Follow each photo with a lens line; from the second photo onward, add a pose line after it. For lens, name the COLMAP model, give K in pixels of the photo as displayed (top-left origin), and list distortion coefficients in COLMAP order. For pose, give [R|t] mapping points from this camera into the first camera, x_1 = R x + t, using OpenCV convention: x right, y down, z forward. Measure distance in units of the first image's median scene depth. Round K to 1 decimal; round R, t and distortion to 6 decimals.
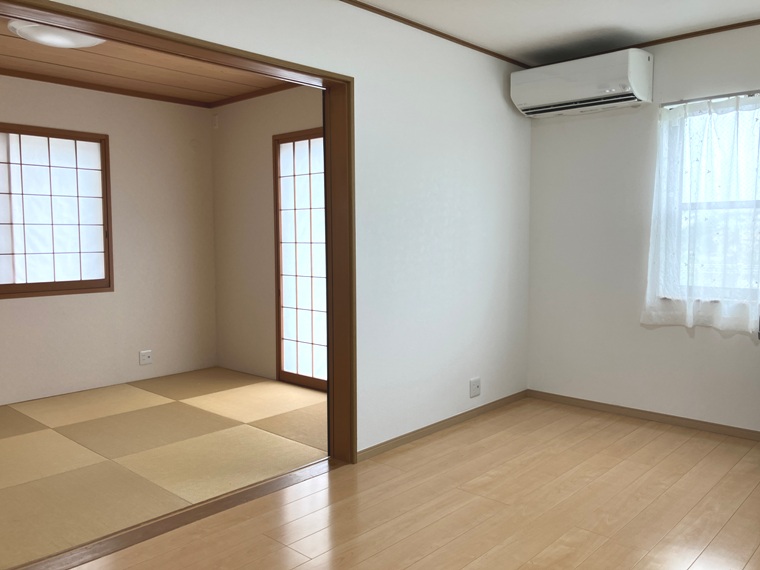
lens RADIAL K [[630.0, 0, 381.5], [0, 630.0, 274.0], [0, 0, 1]] dist [0.029340, -0.021519]
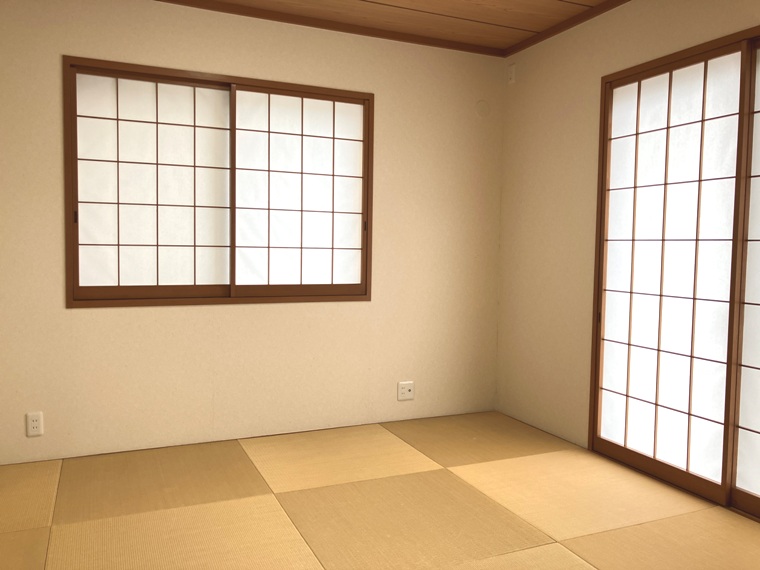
lens RADIAL K [[630.0, 0, 380.0], [0, 630.0, 284.2], [0, 0, 1]] dist [0.029340, -0.021519]
pose [[0.917138, 0.046347, -0.395866, -0.115763], [-0.047852, 0.998836, 0.006077, 0.002504], [0.395686, 0.013369, 0.918288, 0.314168]]
